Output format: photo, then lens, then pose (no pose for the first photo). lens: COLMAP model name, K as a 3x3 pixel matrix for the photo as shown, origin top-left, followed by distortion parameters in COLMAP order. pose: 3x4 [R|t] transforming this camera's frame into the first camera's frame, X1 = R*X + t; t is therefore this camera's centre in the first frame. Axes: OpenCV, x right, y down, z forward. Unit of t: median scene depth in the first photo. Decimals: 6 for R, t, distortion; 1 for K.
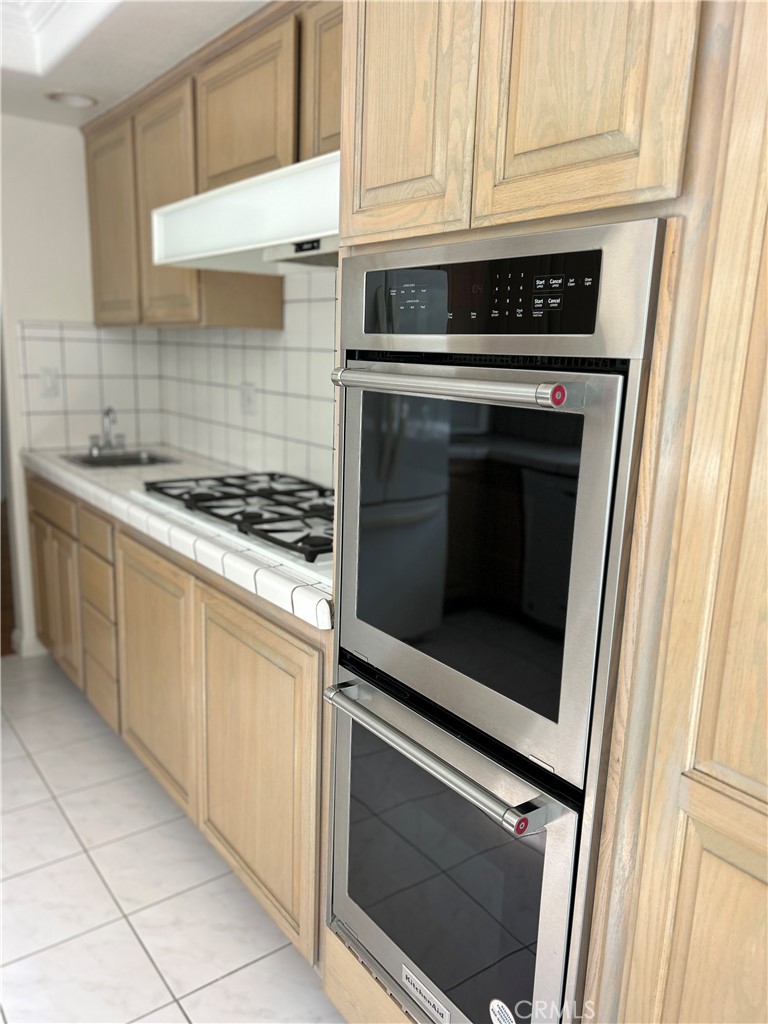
lens RADIAL K [[779.1, 0, 382.6], [0, 779.1, 512.7], [0, 0, 1]] dist [0.012656, -0.002191]
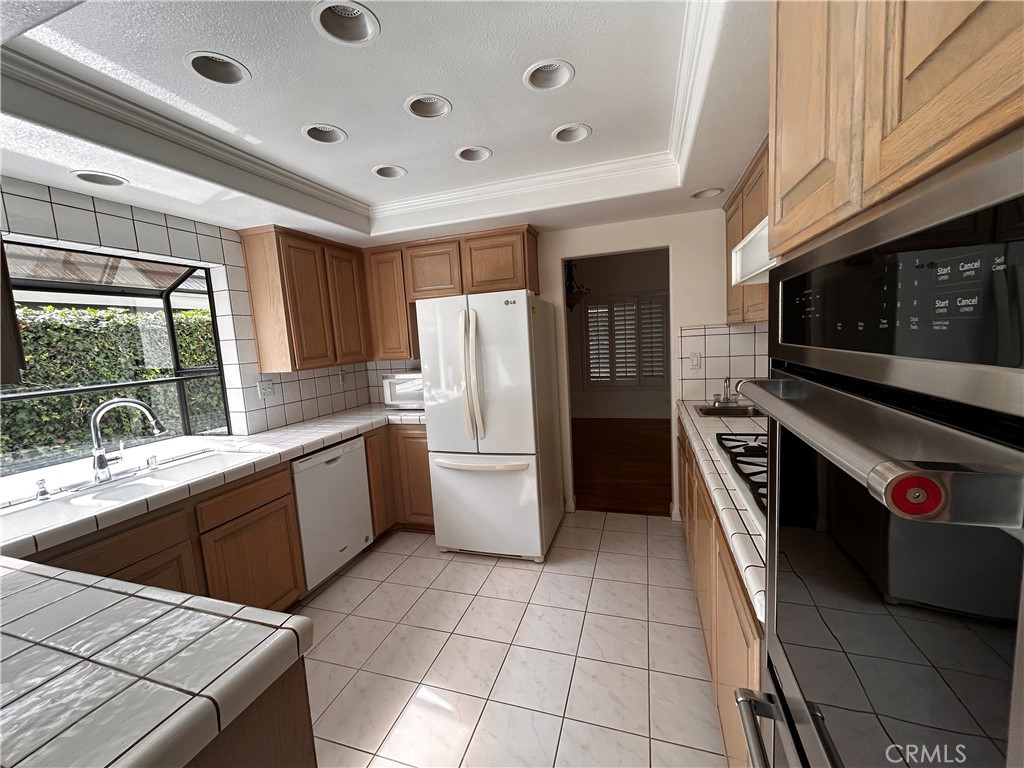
lens RADIAL K [[415.9, 0, 512.3], [0, 415.9, 384.2], [0, 0, 1]] dist [-0.001754, -0.000102]
pose [[0.574557, 0.027540, -0.818001, 0.256641], [-0.094402, 0.994993, -0.032809, -0.165088], [0.813002, 0.096072, 0.574281, 0.551341]]
